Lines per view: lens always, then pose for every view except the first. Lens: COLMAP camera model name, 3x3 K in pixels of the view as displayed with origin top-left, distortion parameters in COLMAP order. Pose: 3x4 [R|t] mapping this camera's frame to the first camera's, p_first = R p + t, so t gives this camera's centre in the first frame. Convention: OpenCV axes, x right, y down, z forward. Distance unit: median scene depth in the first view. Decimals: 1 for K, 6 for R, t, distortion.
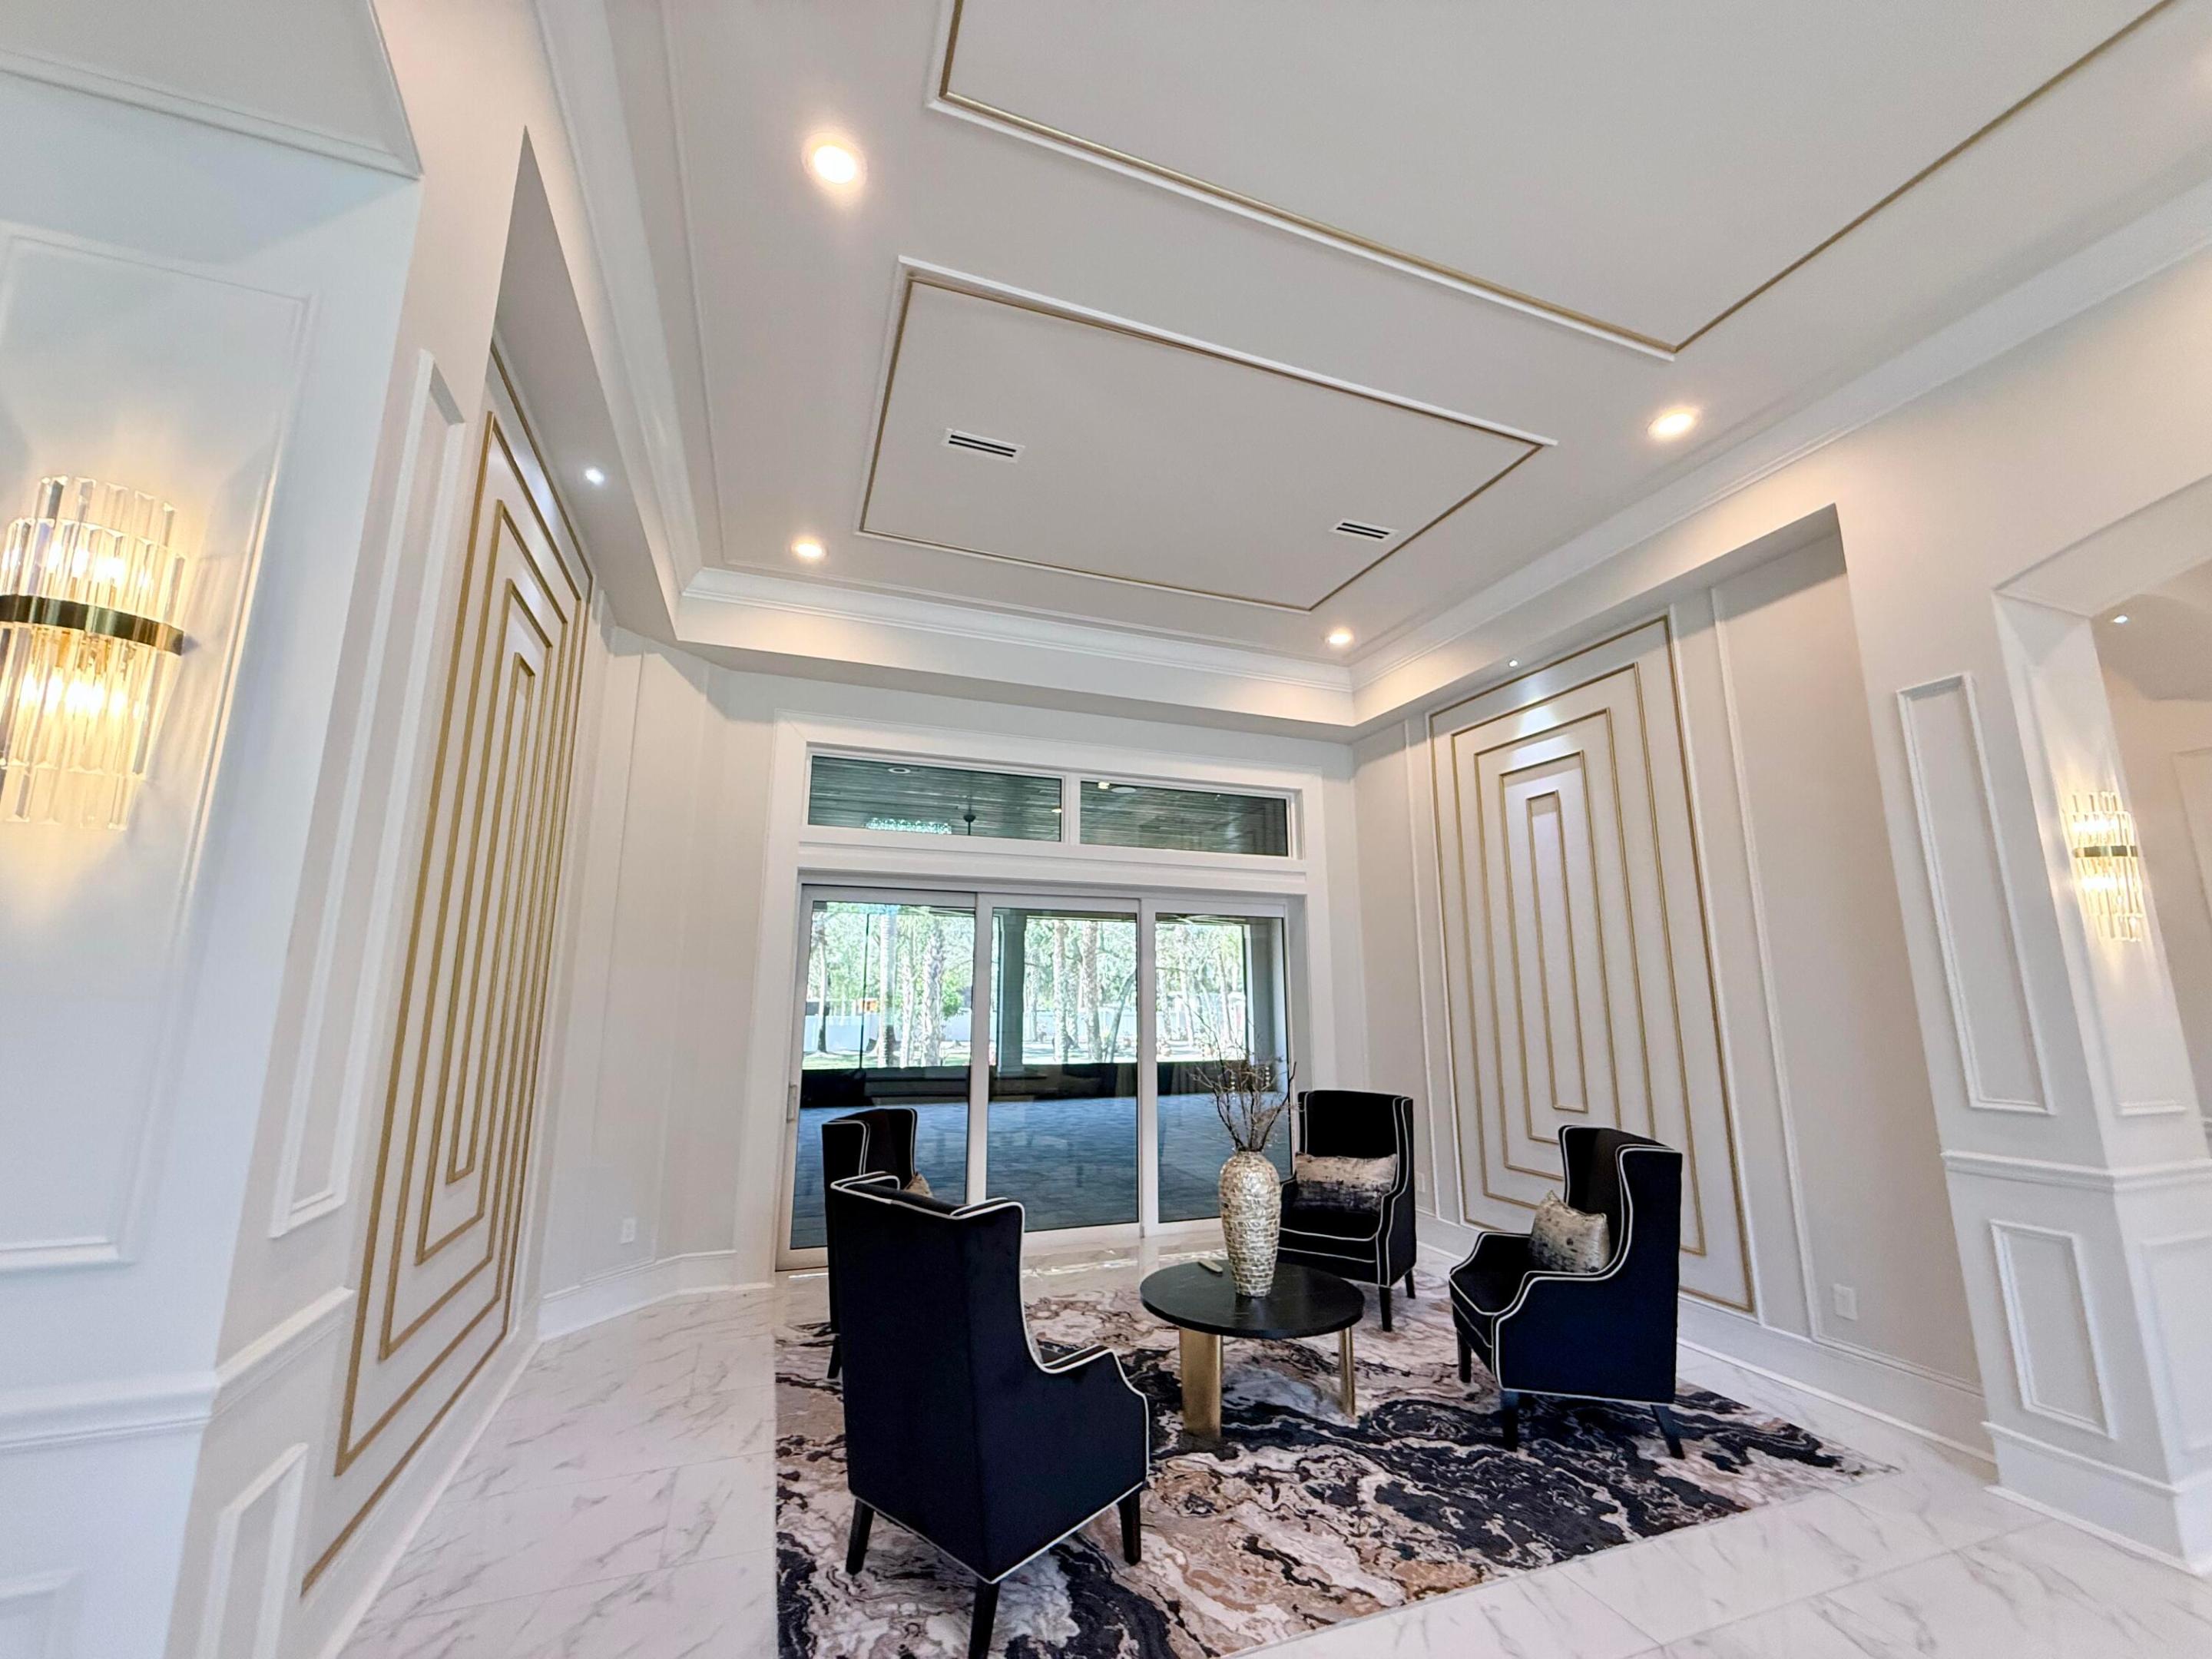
lens RADIAL K [[882.2, 0, 1097.2], [0, 882.2, 834.2], [0, 0, 1]] dist [-0.000482, 0.000106]
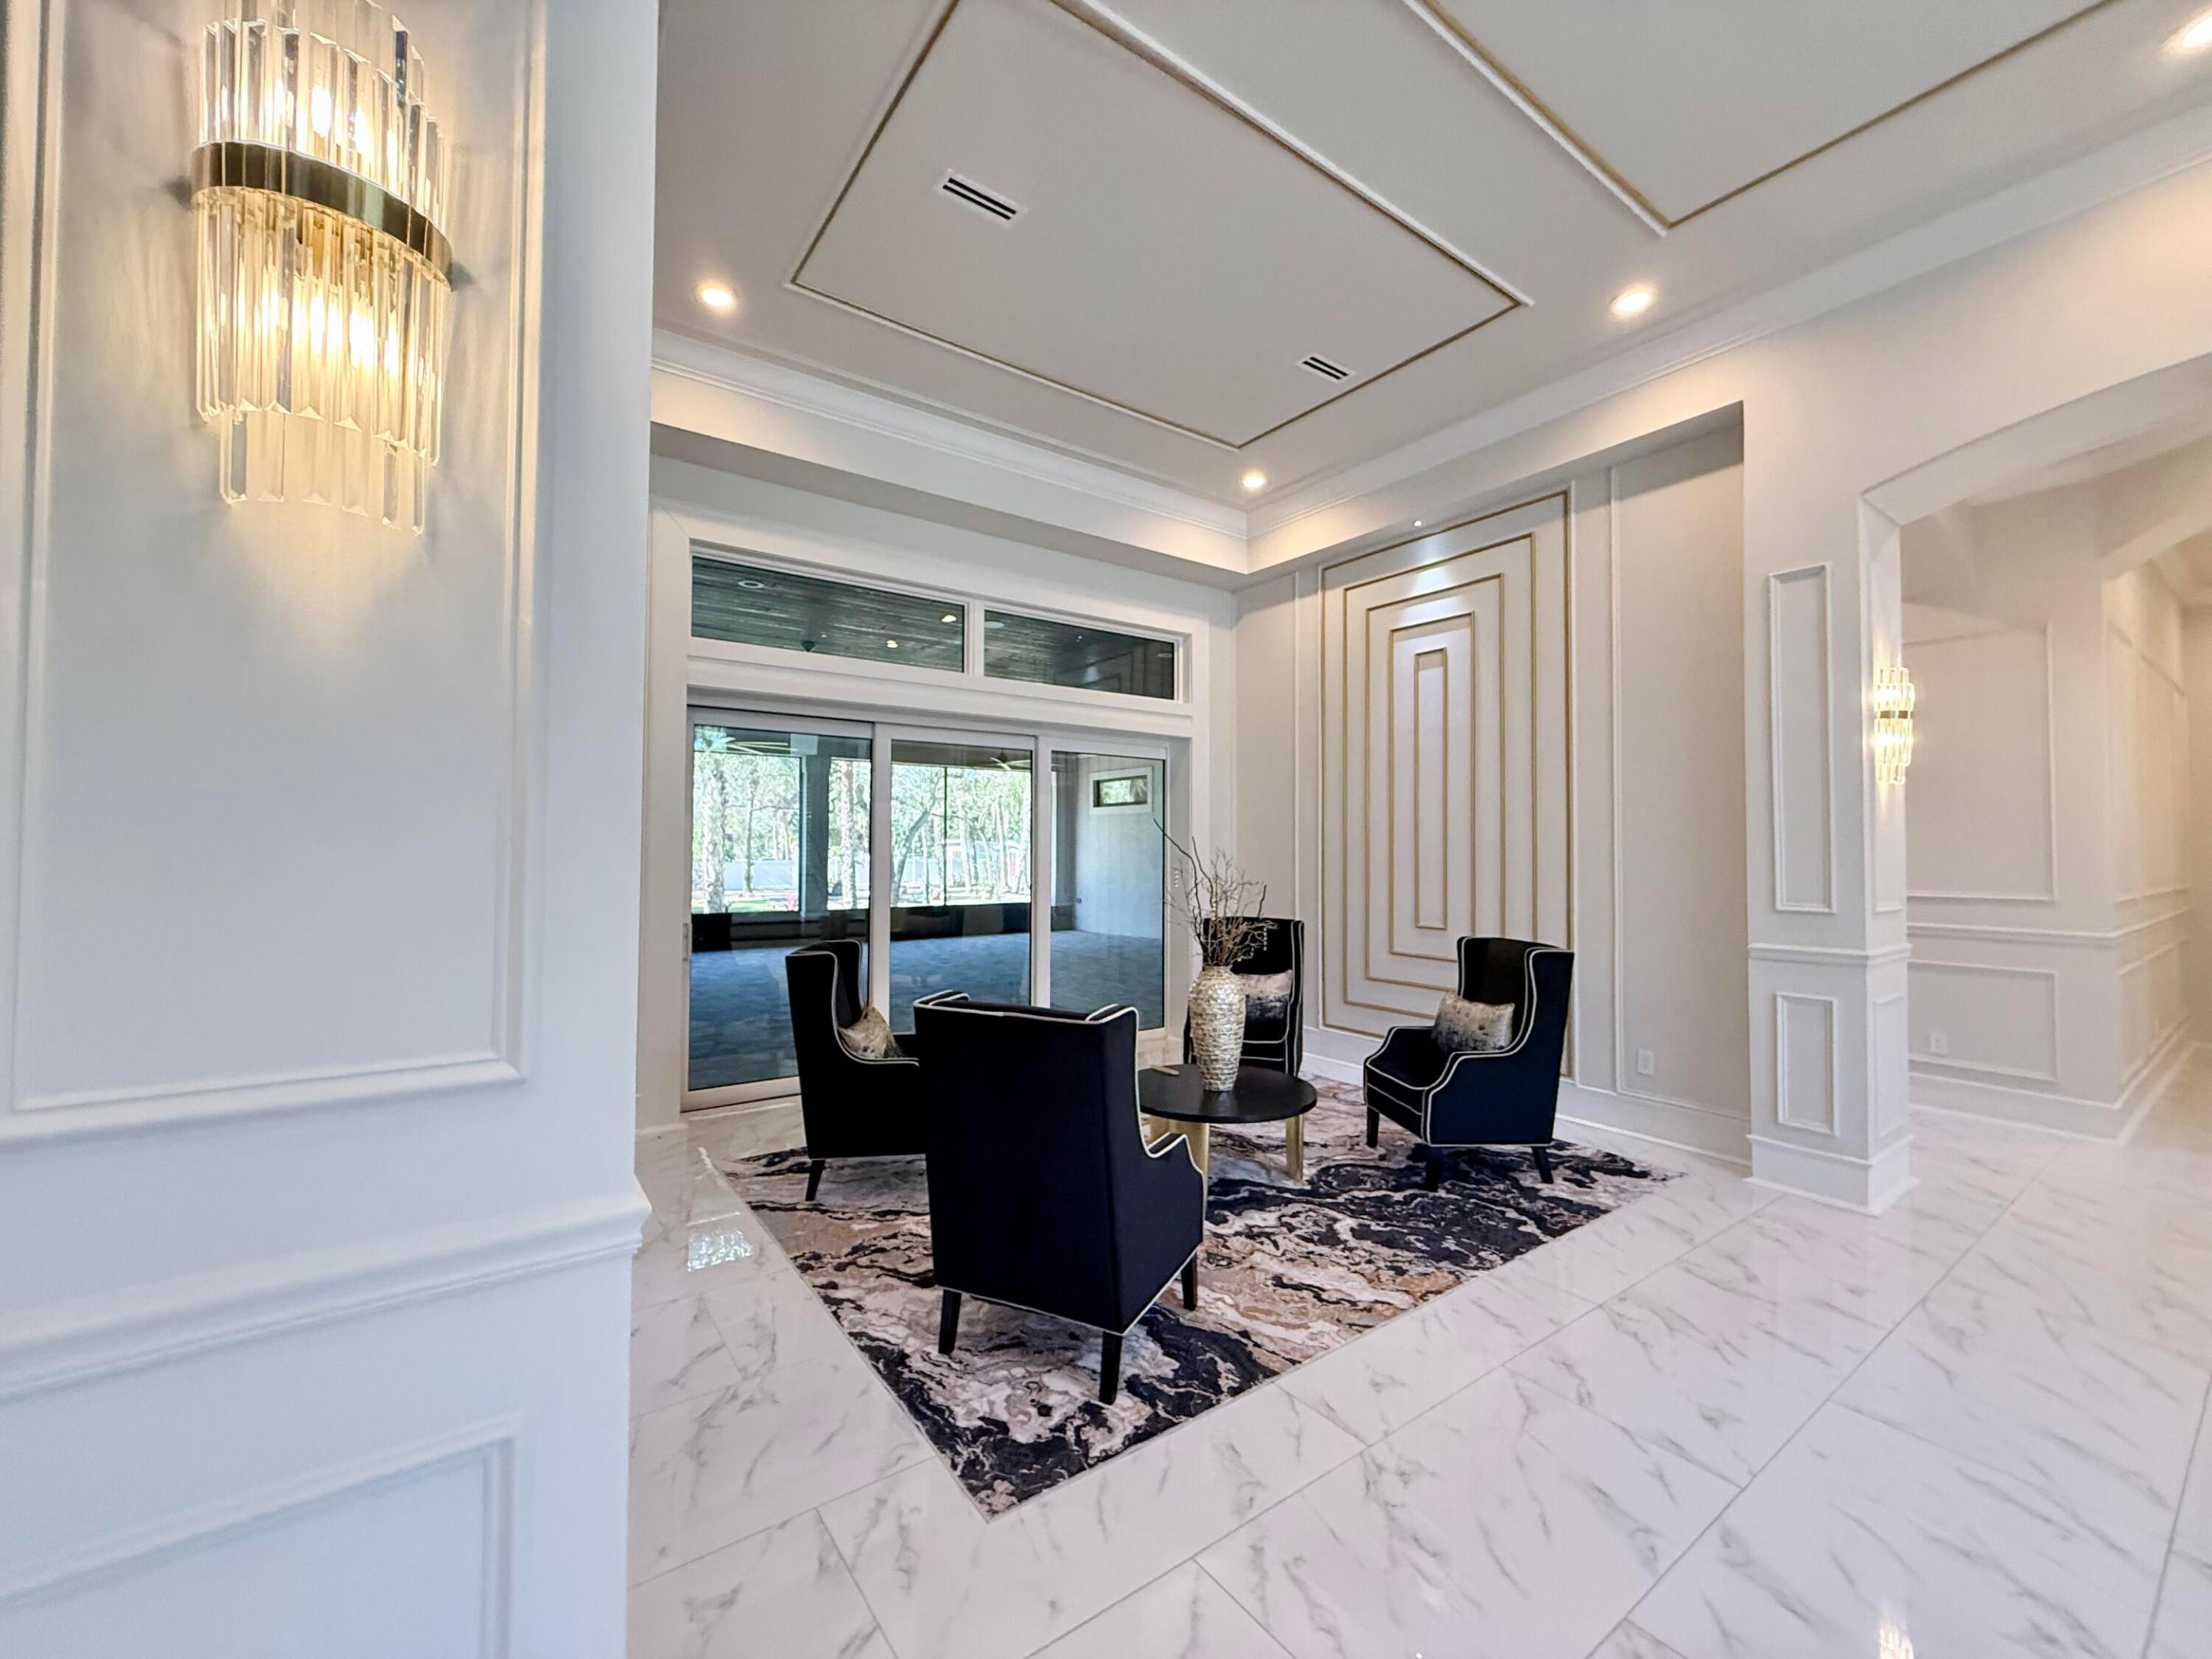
lens RADIAL K [[882.2, 0, 1097.2], [0, 882.2, 834.2], [0, 0, 1]] dist [-0.000482, 0.000106]
pose [[0.964347, 0.004674, 0.264600, -0.301323], [-0.049051, 0.985676, 0.161358, 0.038208], [-0.260056, -0.168584, 0.950763, 0.045046]]
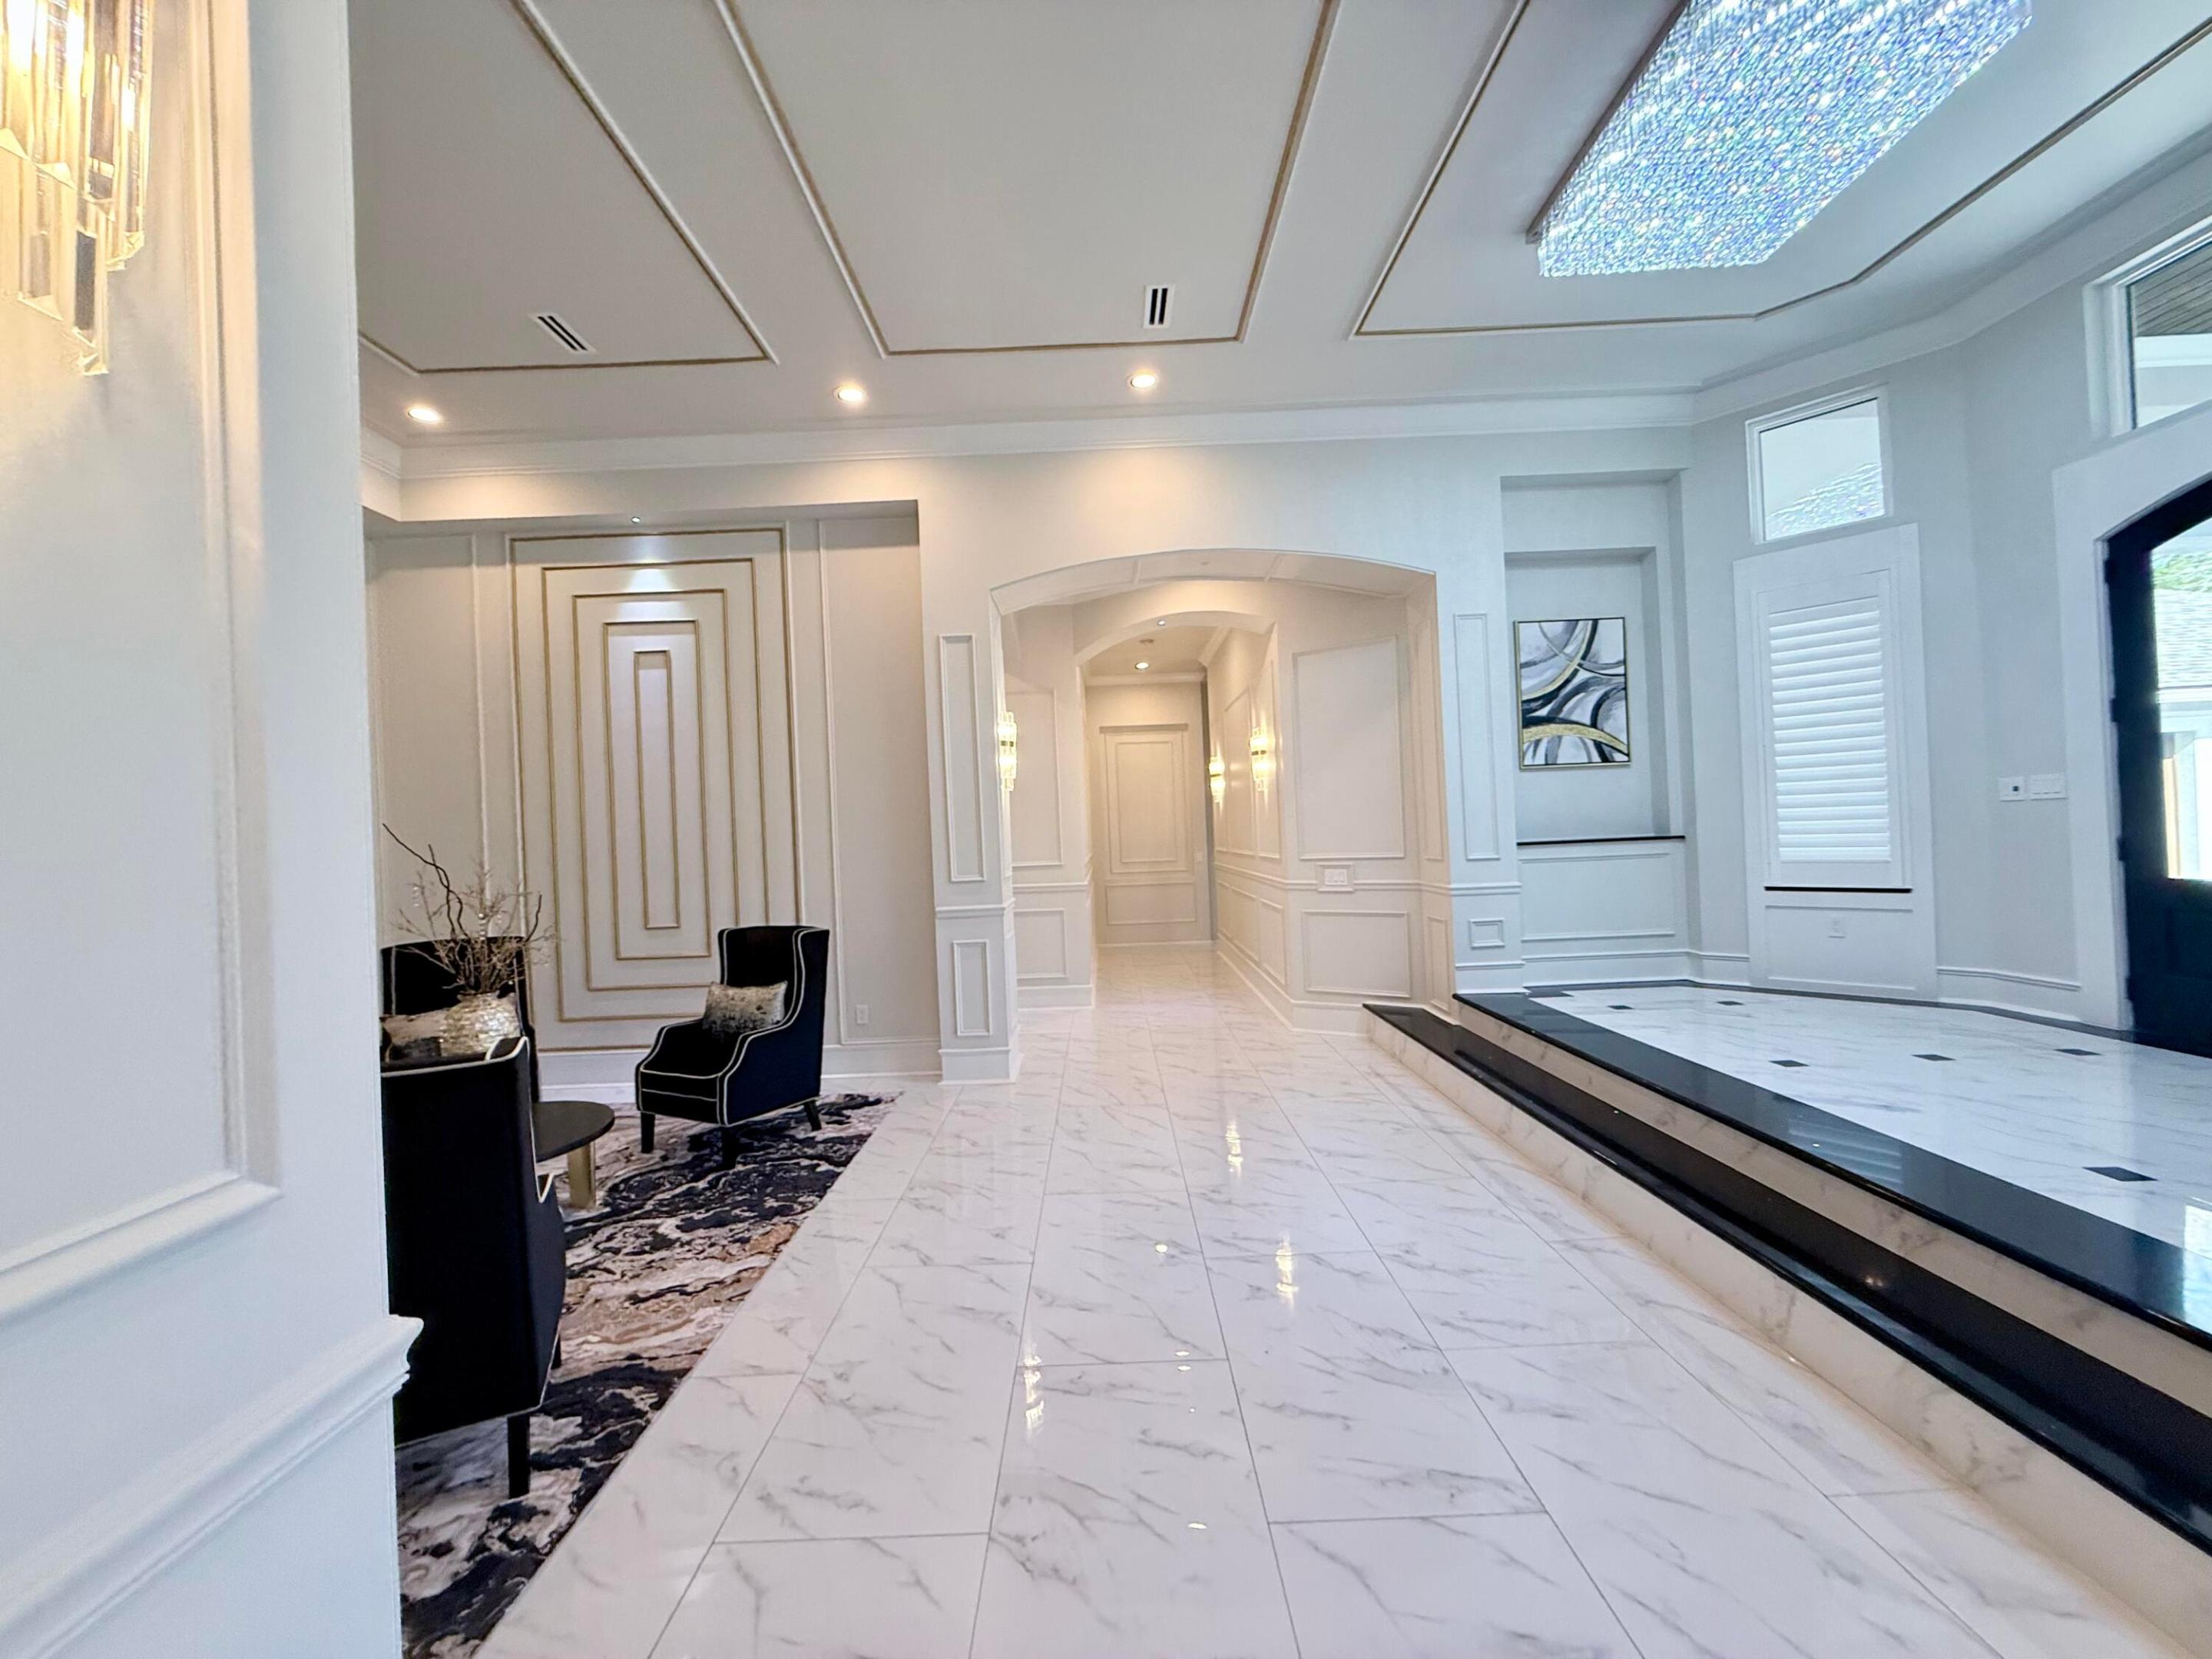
lens RADIAL K [[882.2, 0, 1097.2], [0, 882.2, 834.2], [0, 0, 1]] dist [-0.000482, 0.000106]
pose [[0.349654, -0.018381, 0.936699, -0.543295], [-0.132079, 0.988855, 0.068707, 0.052654], [-0.927522, -0.147742, 0.343329, 0.128679]]
